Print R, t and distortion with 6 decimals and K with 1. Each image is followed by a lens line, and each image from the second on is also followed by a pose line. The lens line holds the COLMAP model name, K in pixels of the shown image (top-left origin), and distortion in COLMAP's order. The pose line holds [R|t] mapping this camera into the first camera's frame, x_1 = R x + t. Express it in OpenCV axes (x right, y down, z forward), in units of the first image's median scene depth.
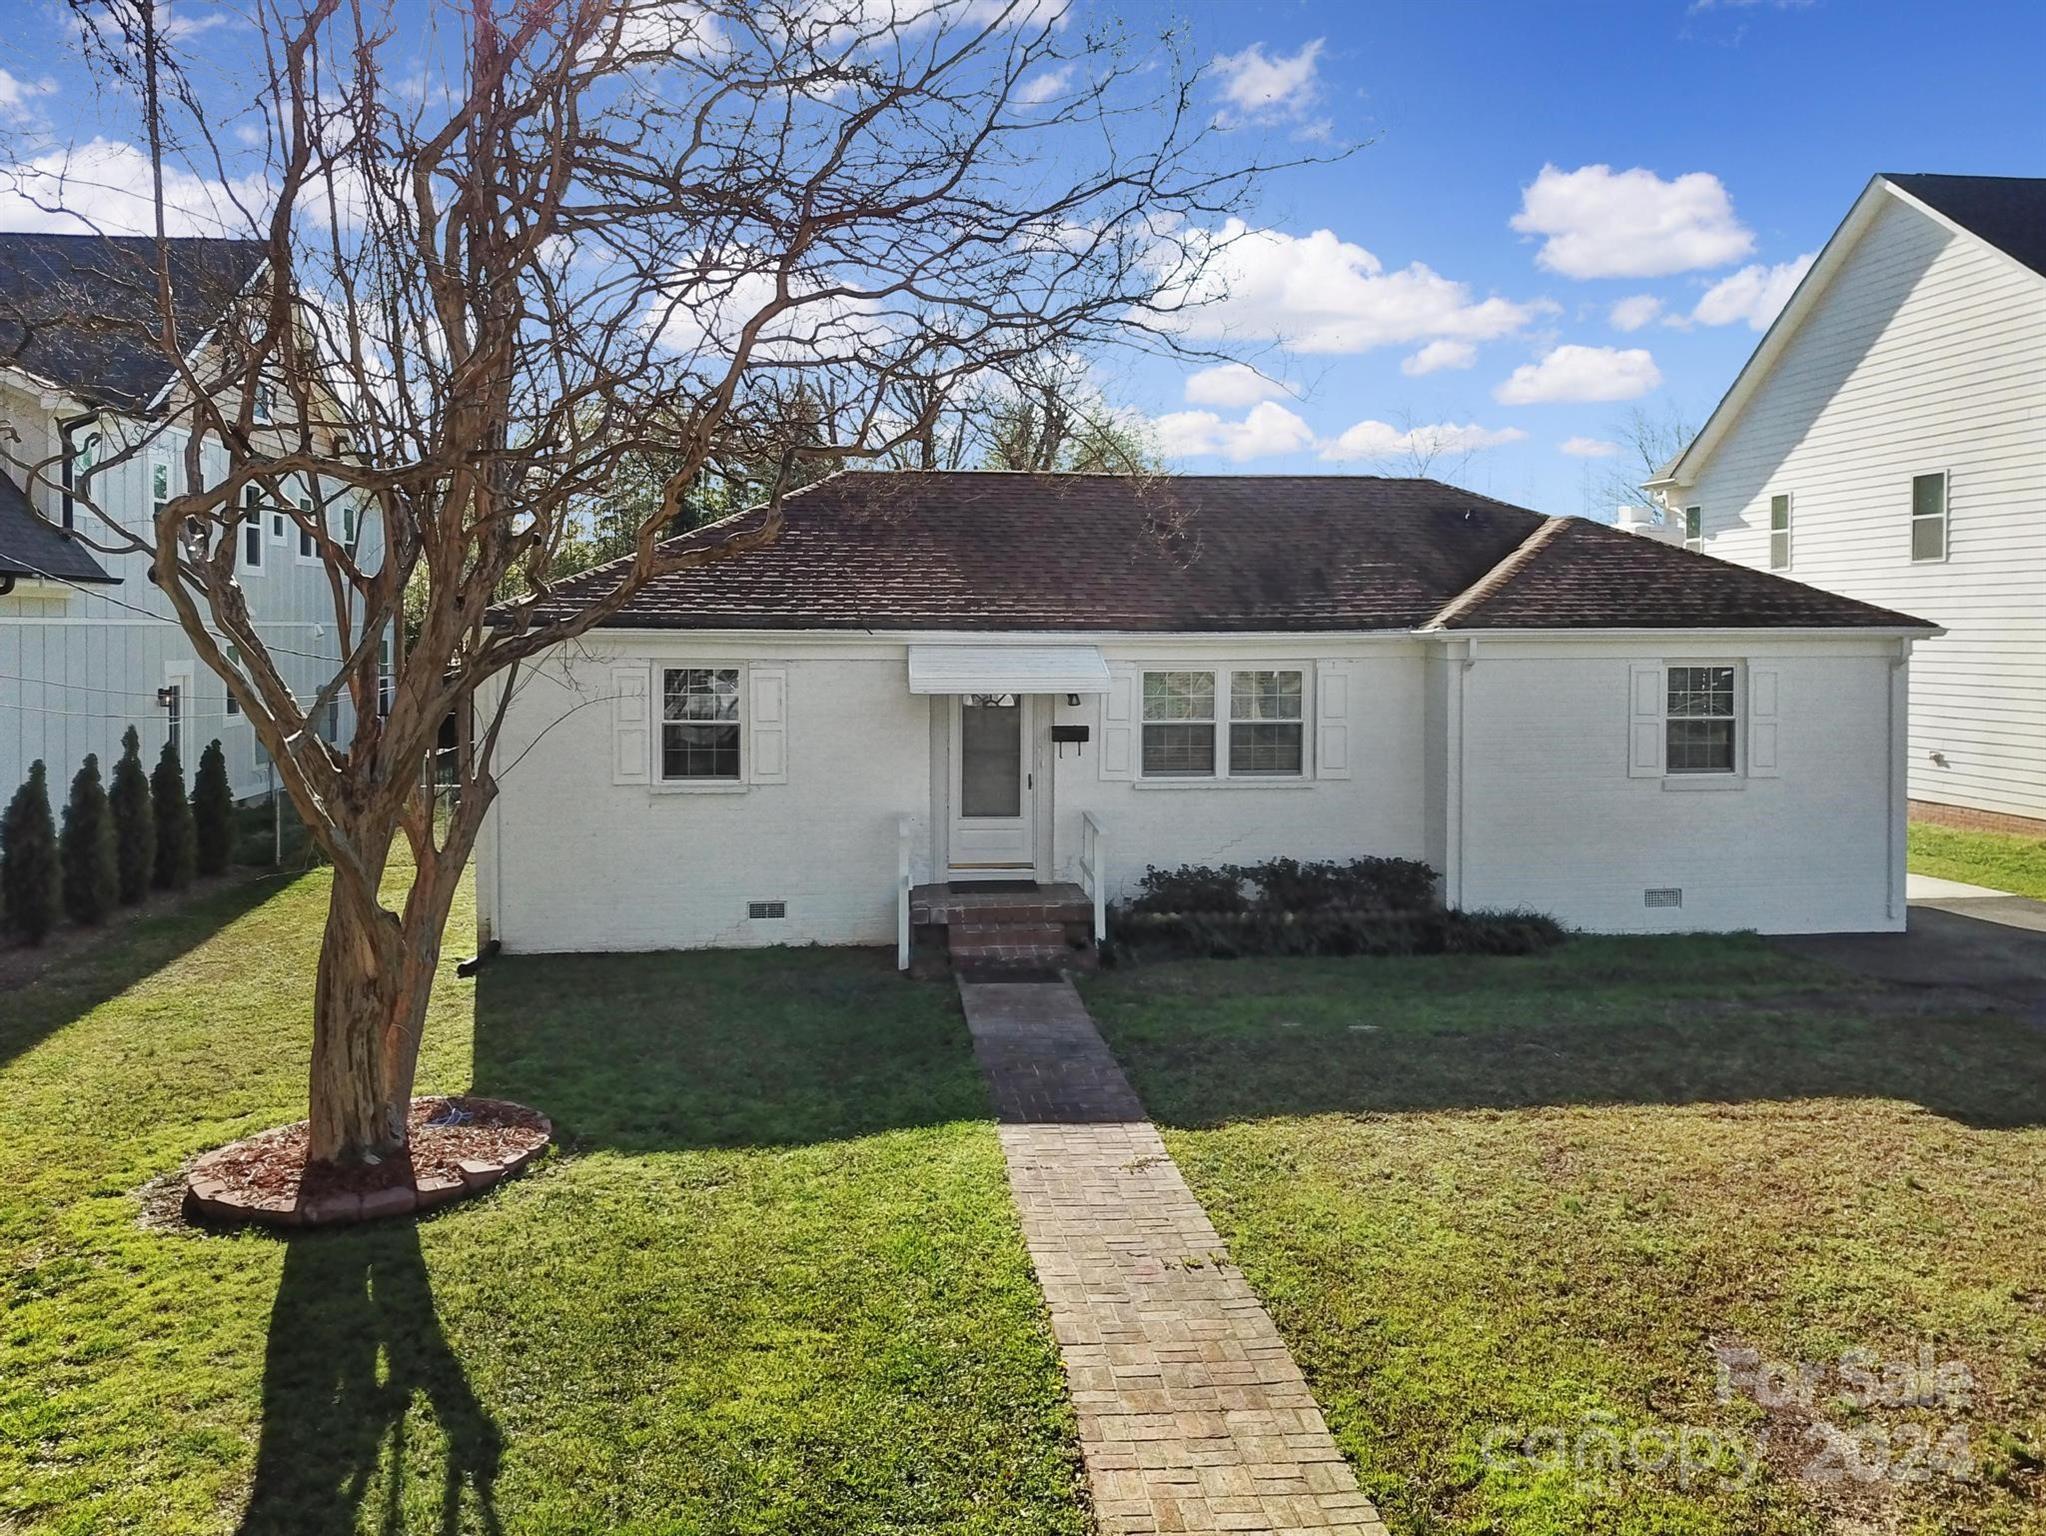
lens RADIAL K [[1614.6, 0, 1018.4], [0, 1614.6, 643.3], [0, 0, 1]] dist [-0.002566, 0.005525]
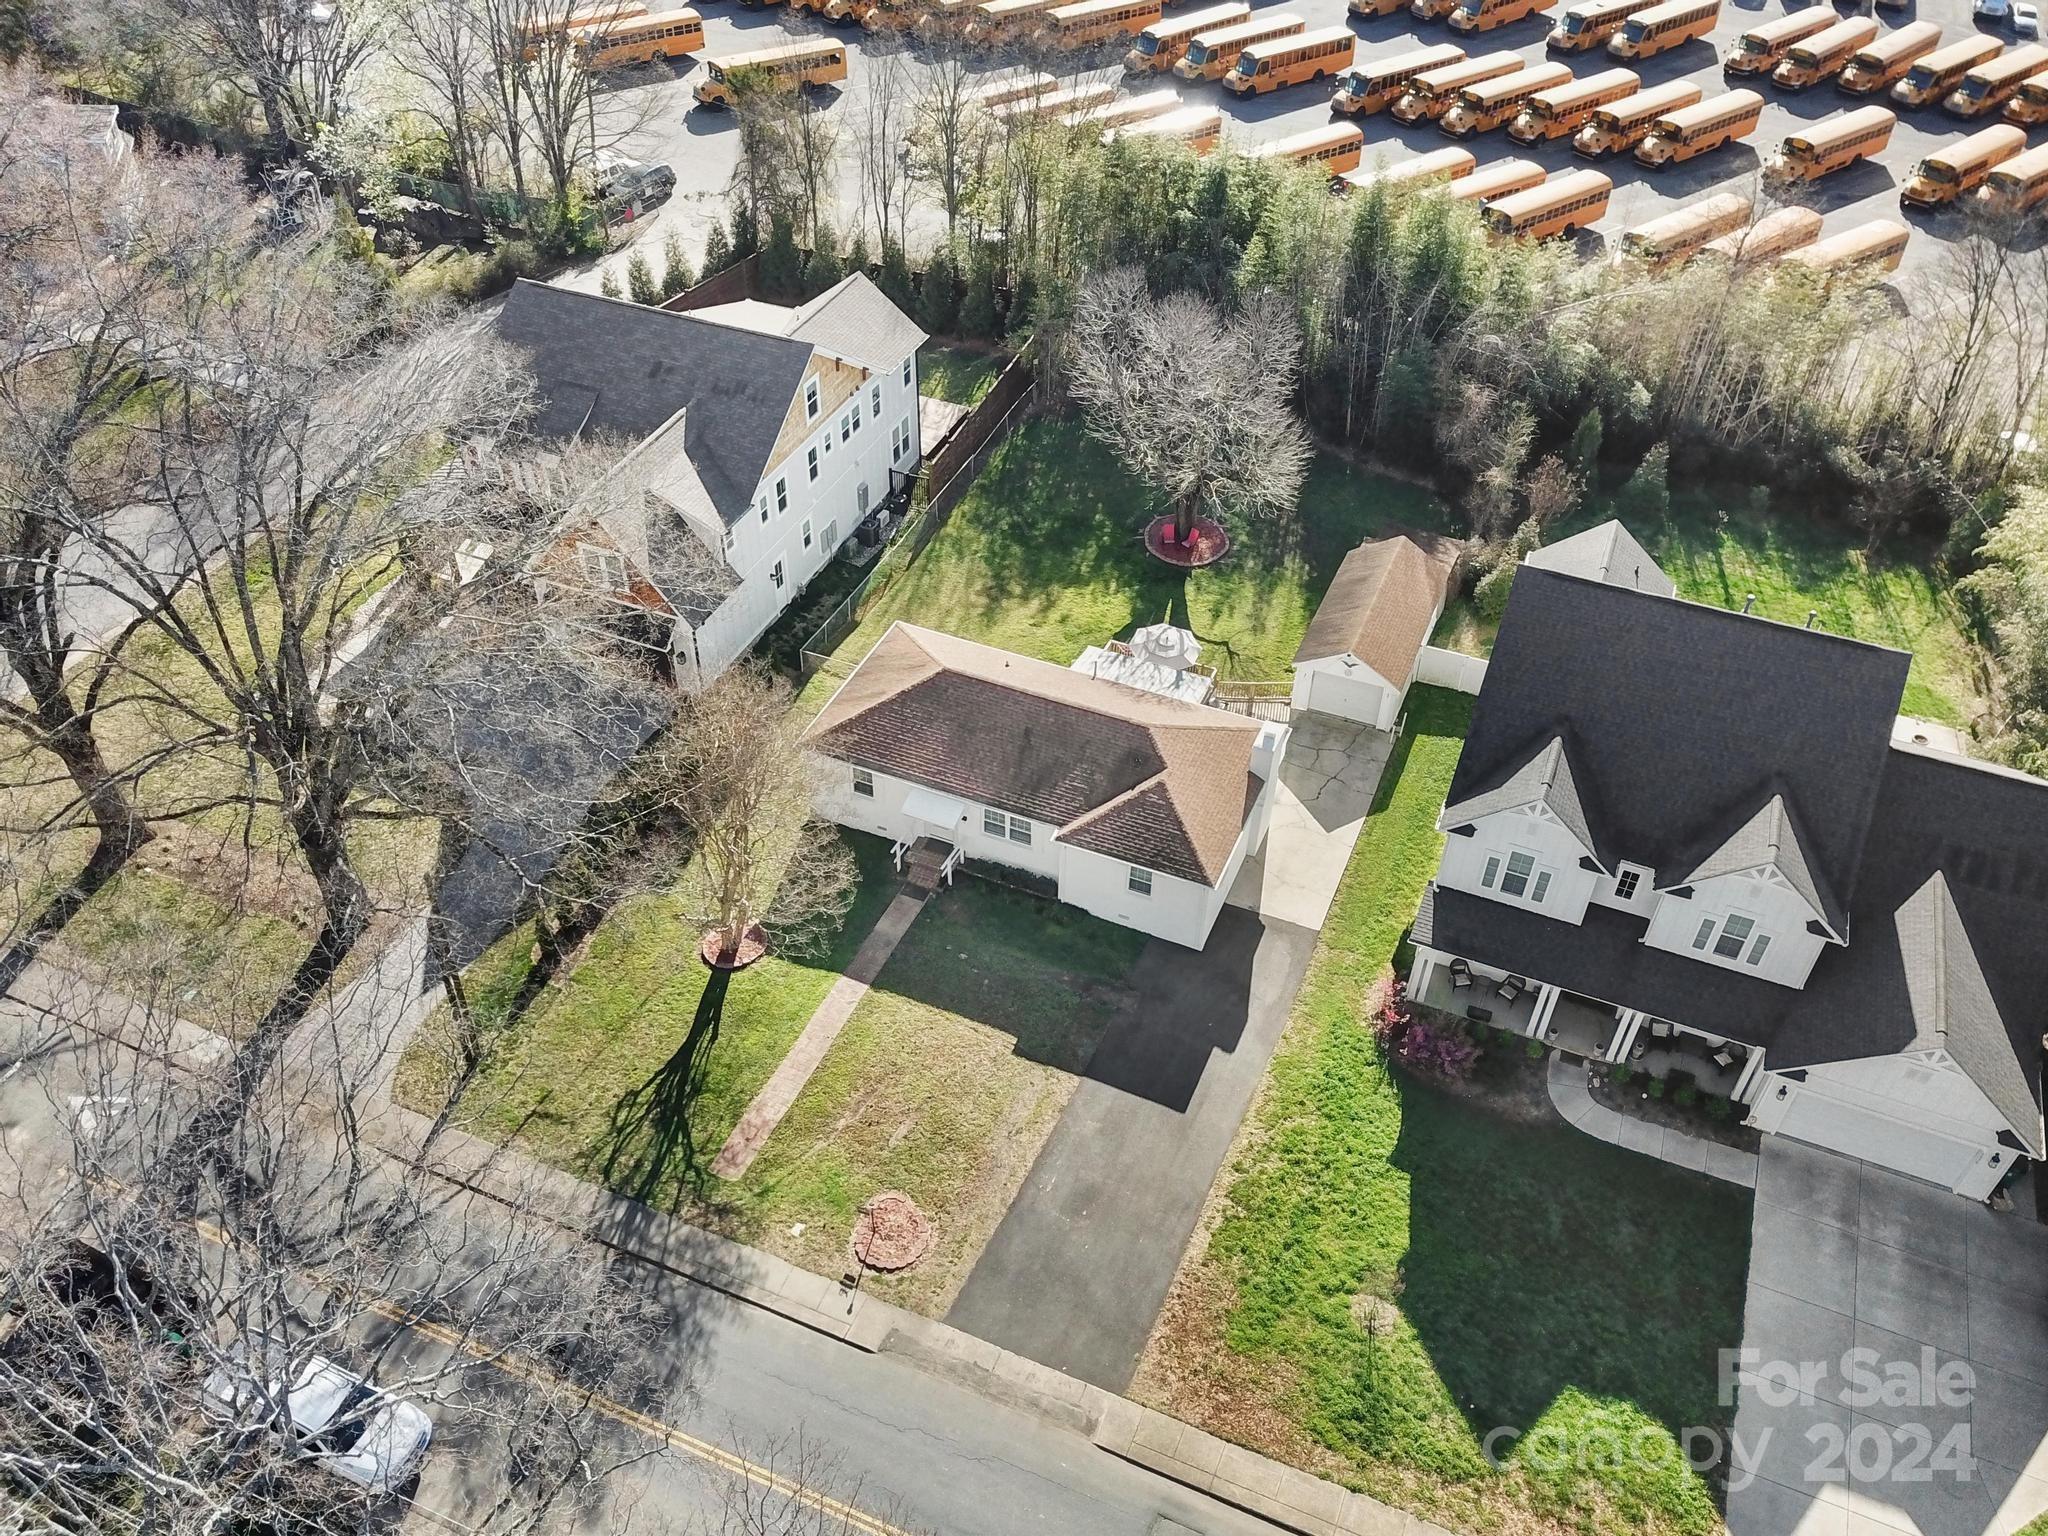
lens RADIAL K [[1569.5, 0, 1024.0], [0, 1569.5, 768.0], [0, 0, 1]] dist [0.002629, 0.004280]
pose [[0.872626, 0.329234, -0.360733, 1.254596], [-0.012160, 0.753037, 0.657866, -2.103226], [0.488237, -0.569684, 0.661123, -0.972761]]
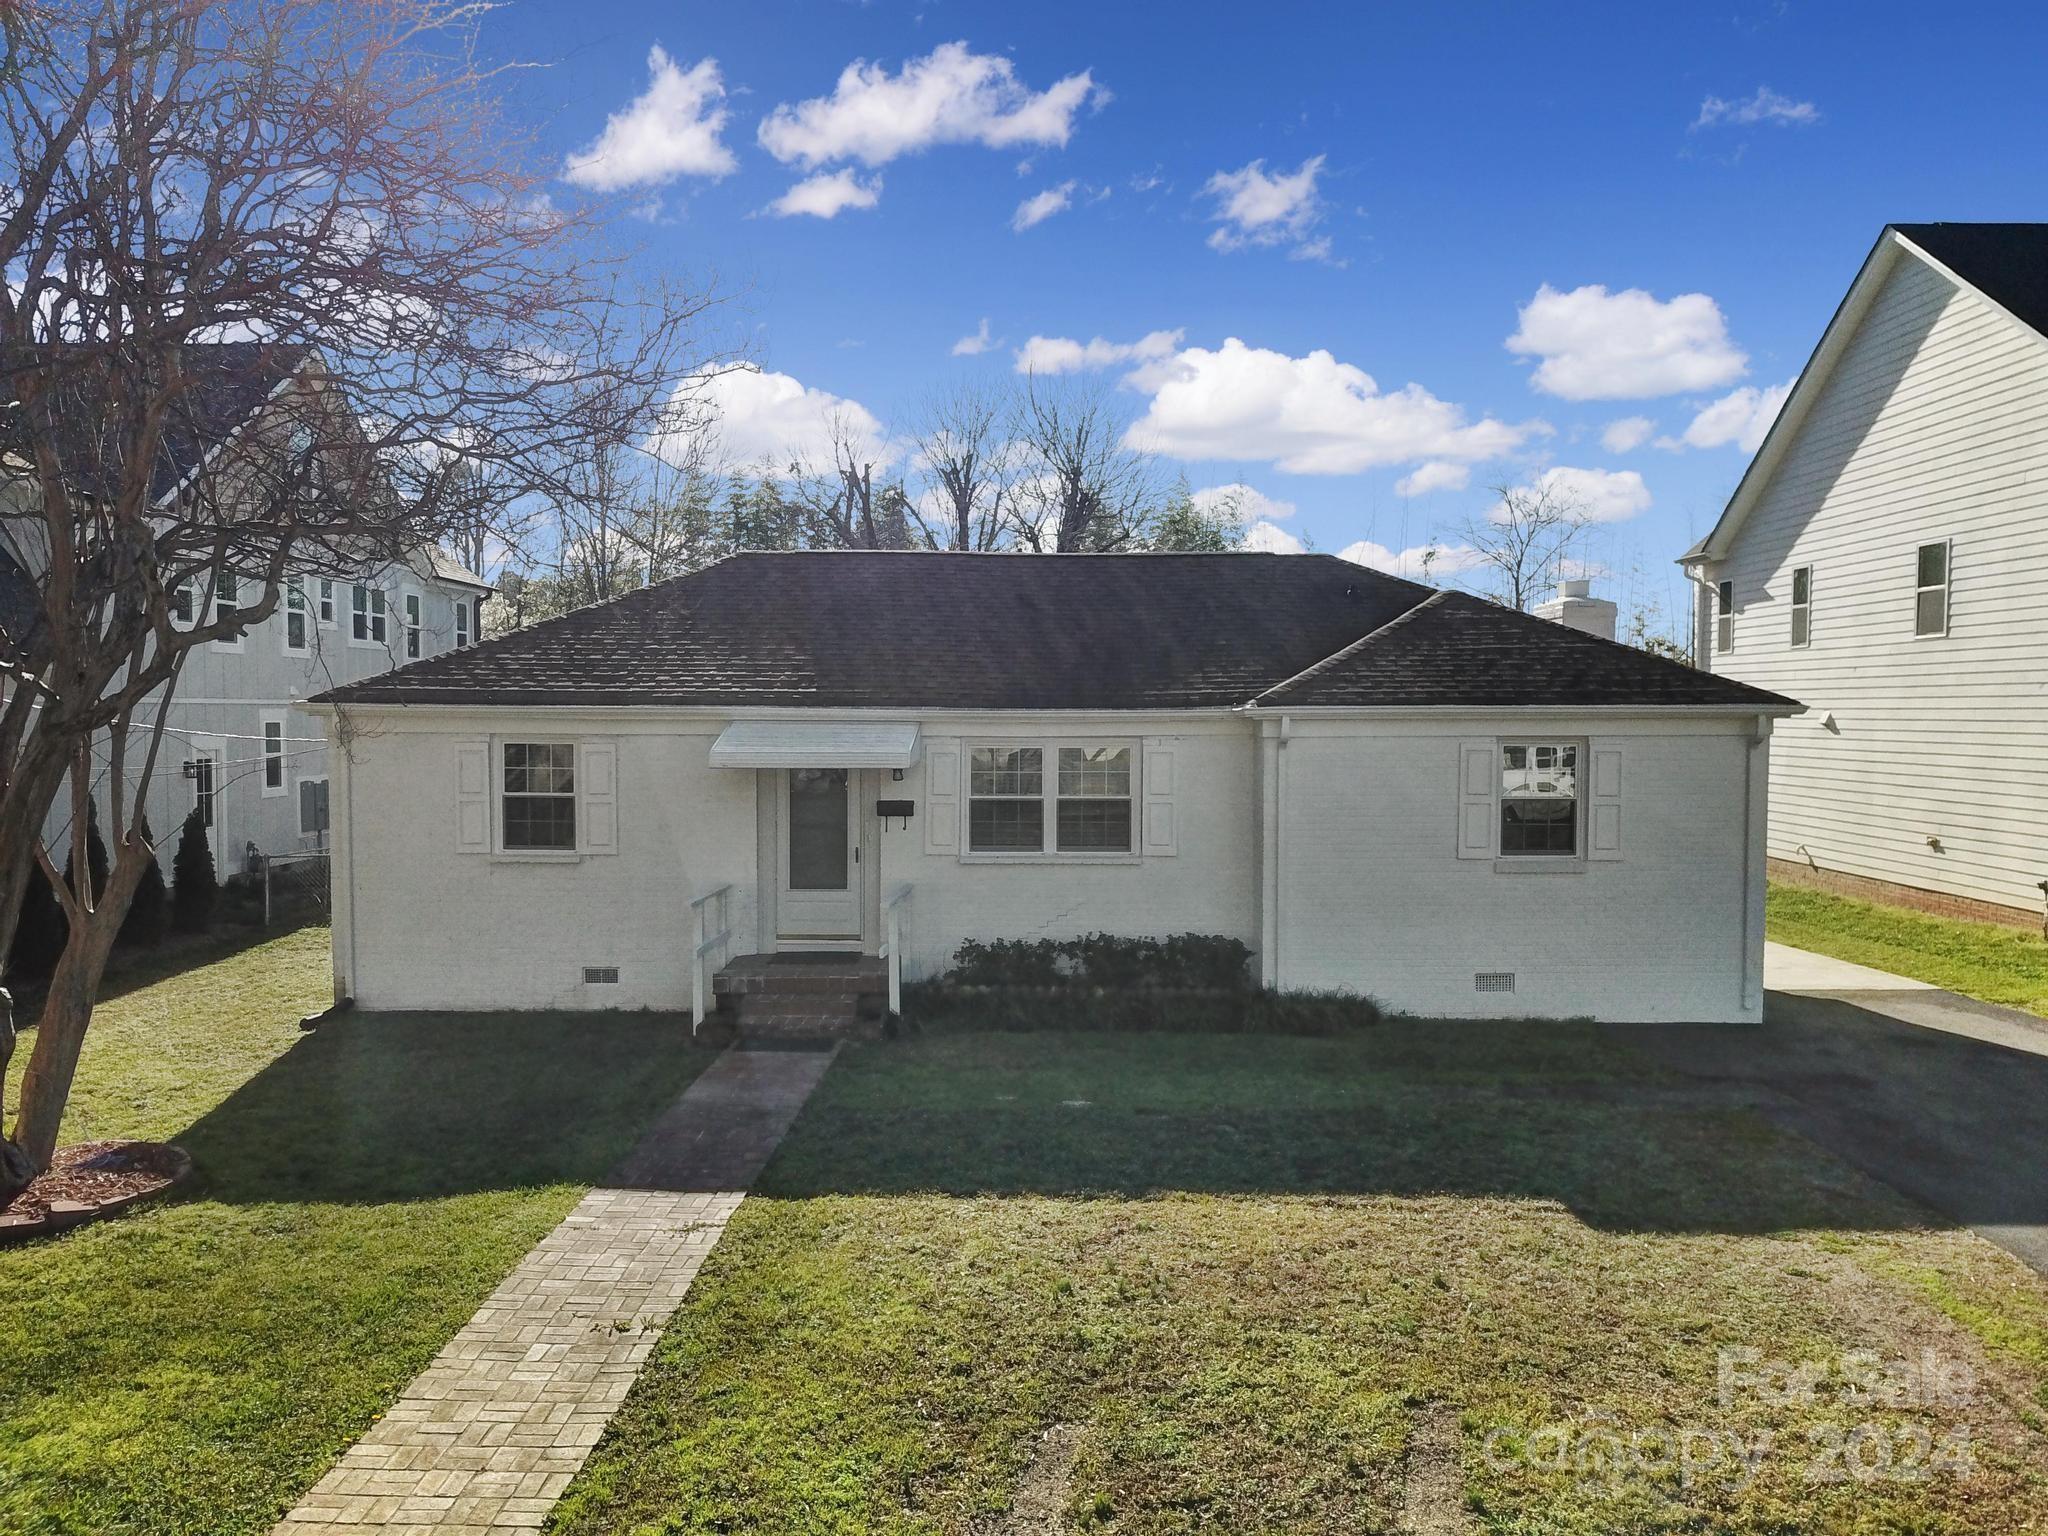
lens RADIAL K [[1569.5, 0, 1024.0], [0, 1569.5, 768.0], [0, 0, 1]] dist [0.002629, 0.004280]
pose [[0.992830, 0.005635, -0.119402, 0.232767], [-0.002210, 0.999583, 0.028798, 0.001741], [0.119515, -0.028328, 0.992428, 0.028853]]
